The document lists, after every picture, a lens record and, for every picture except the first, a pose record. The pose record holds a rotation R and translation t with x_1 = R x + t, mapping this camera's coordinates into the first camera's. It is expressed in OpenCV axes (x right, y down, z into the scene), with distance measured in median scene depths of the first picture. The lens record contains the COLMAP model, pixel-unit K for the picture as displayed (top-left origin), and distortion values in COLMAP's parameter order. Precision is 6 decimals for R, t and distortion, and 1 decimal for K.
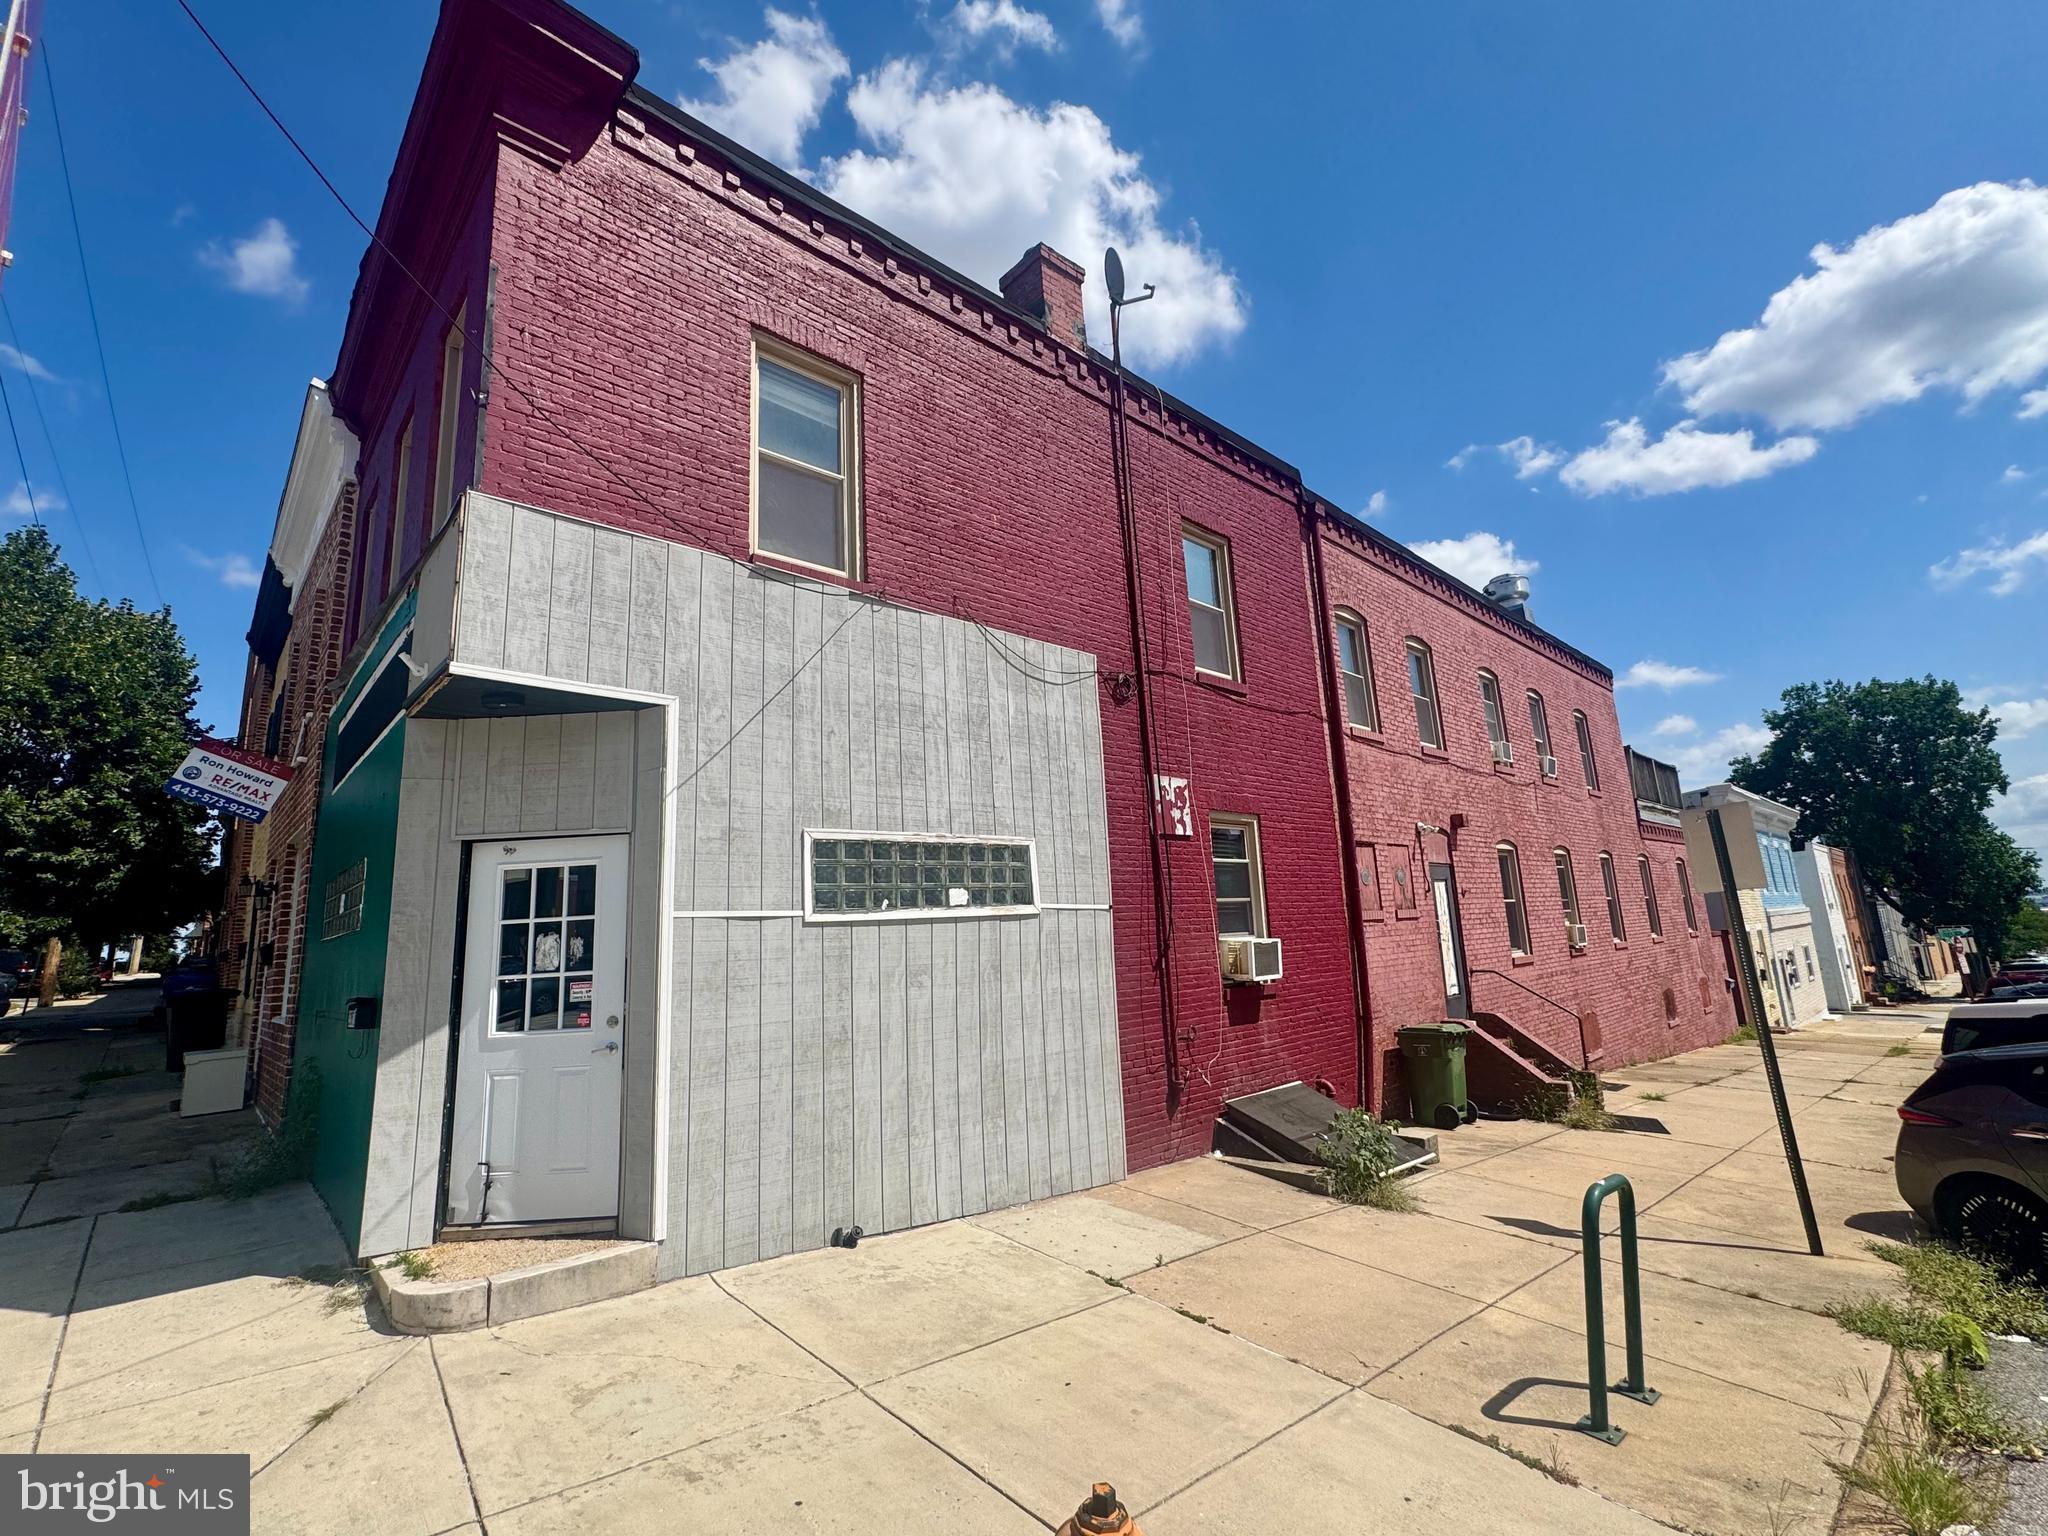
lens RADIAL K [[890.8, 0, 1025.0], [0, 890.8, 768.6], [0, 0, 1]] dist [-0.000592, -0.000316]
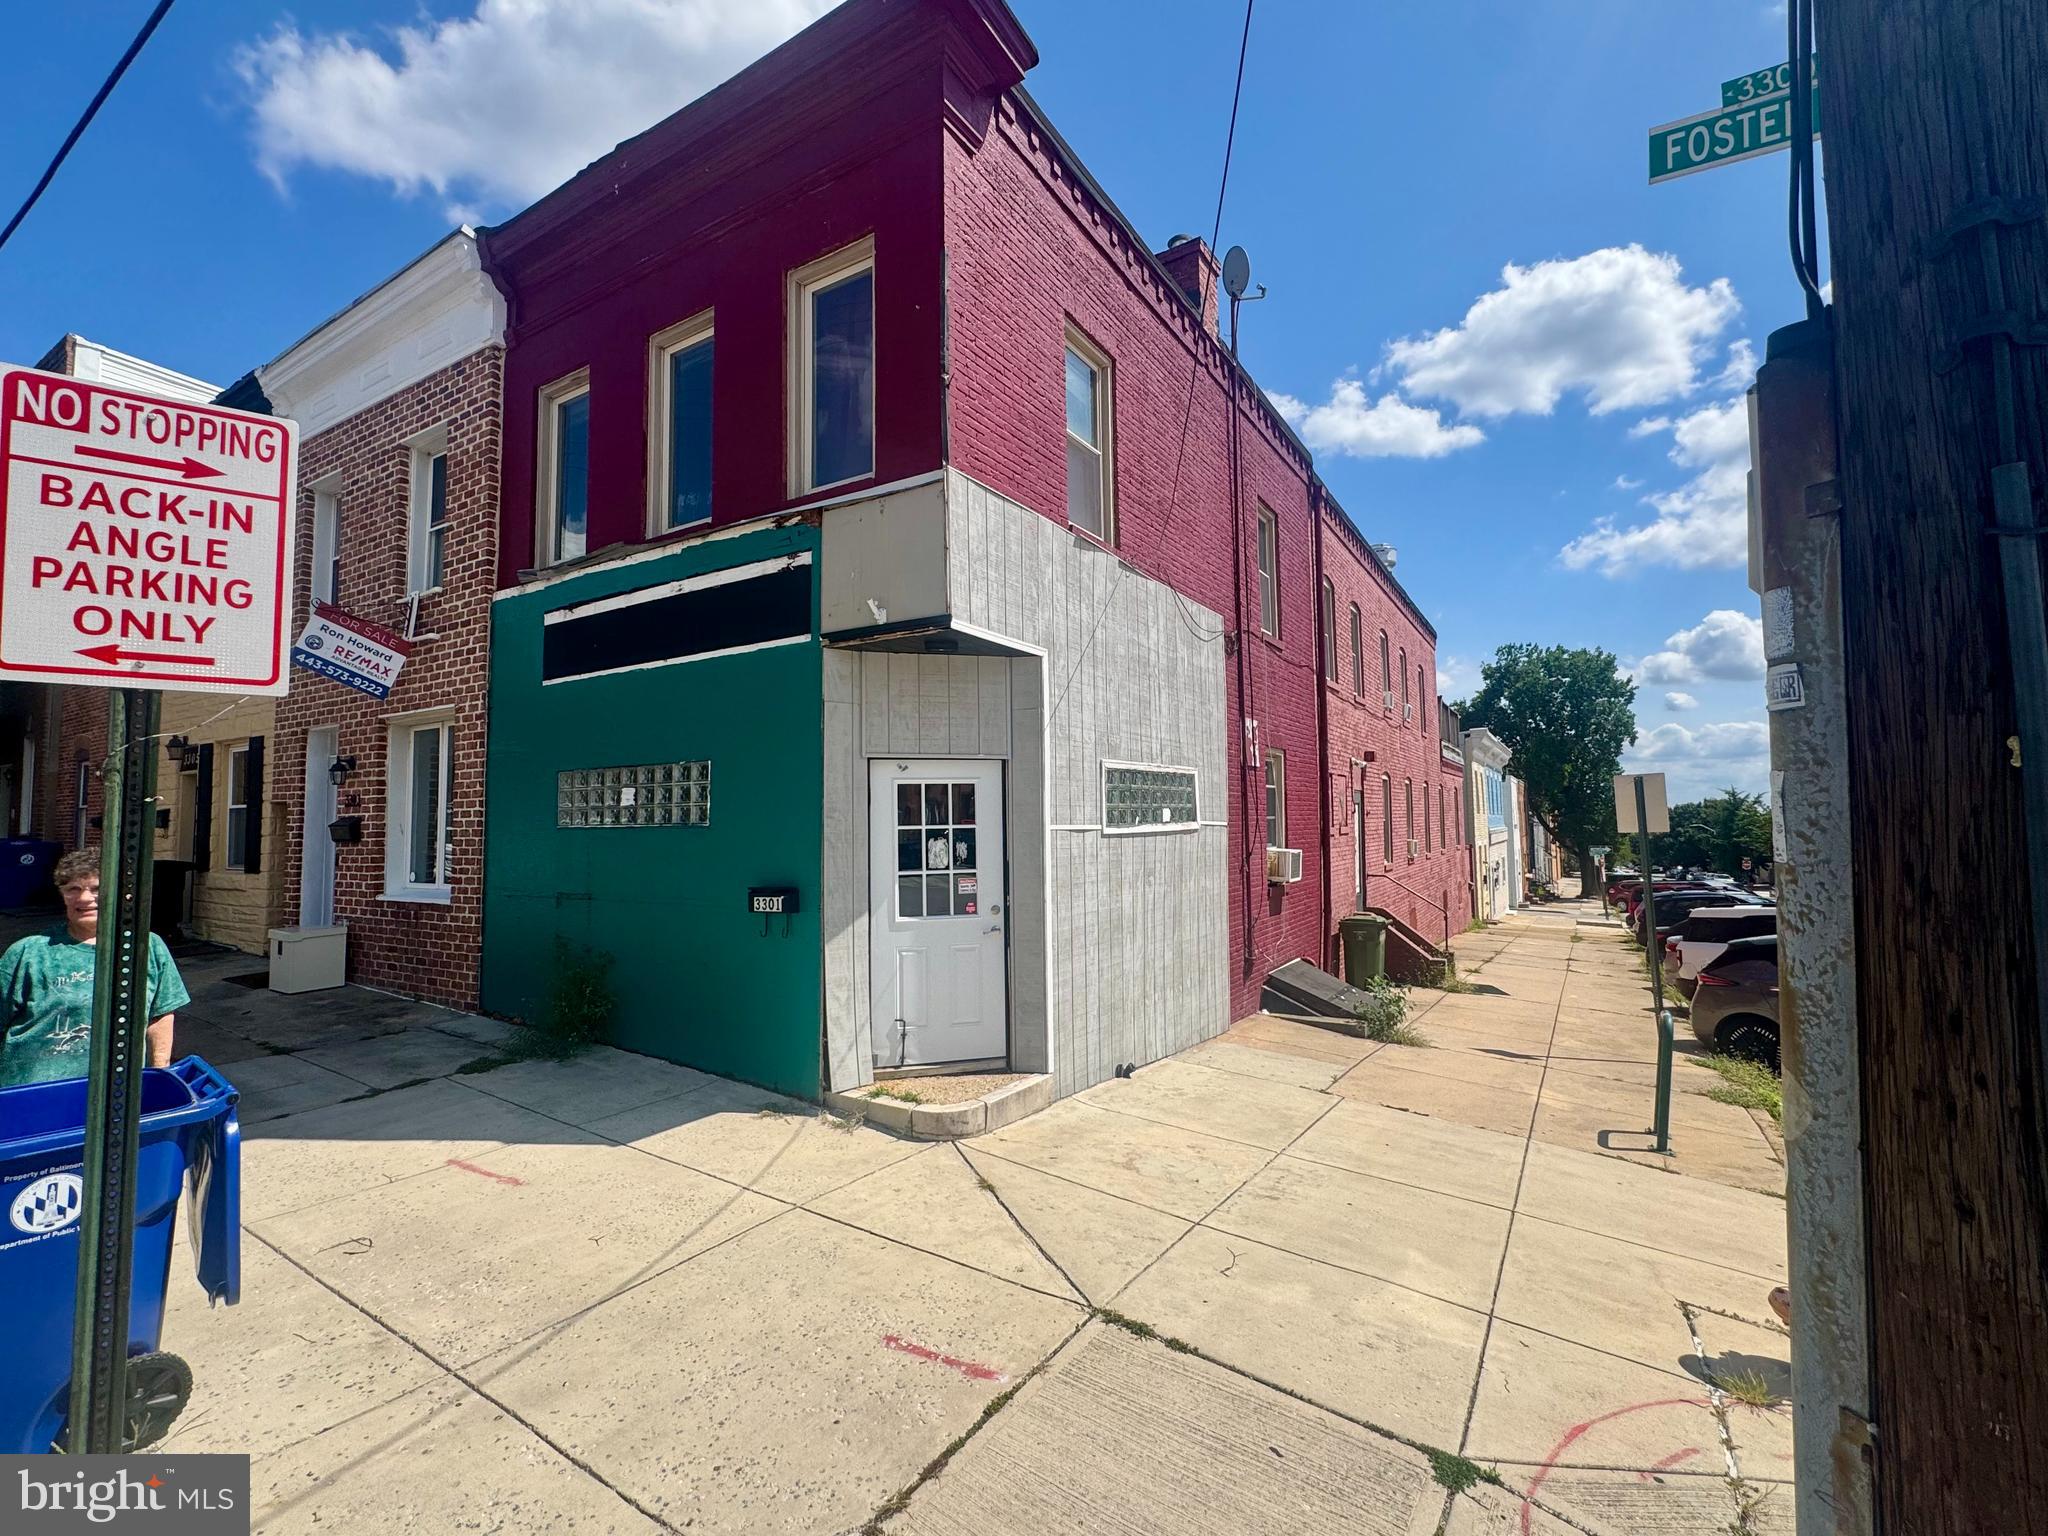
lens RADIAL K [[890.8, 0, 1022.5], [0, 890.8, 767.5], [0, 0, 1]] dist [-0.000592, -0.000316]
pose [[0.964125, 0.055094, 0.259667, -0.659784], [-0.086324, 0.990127, 0.110439, -0.047474], [-0.251019, -0.128892, 0.959363, -0.157064]]
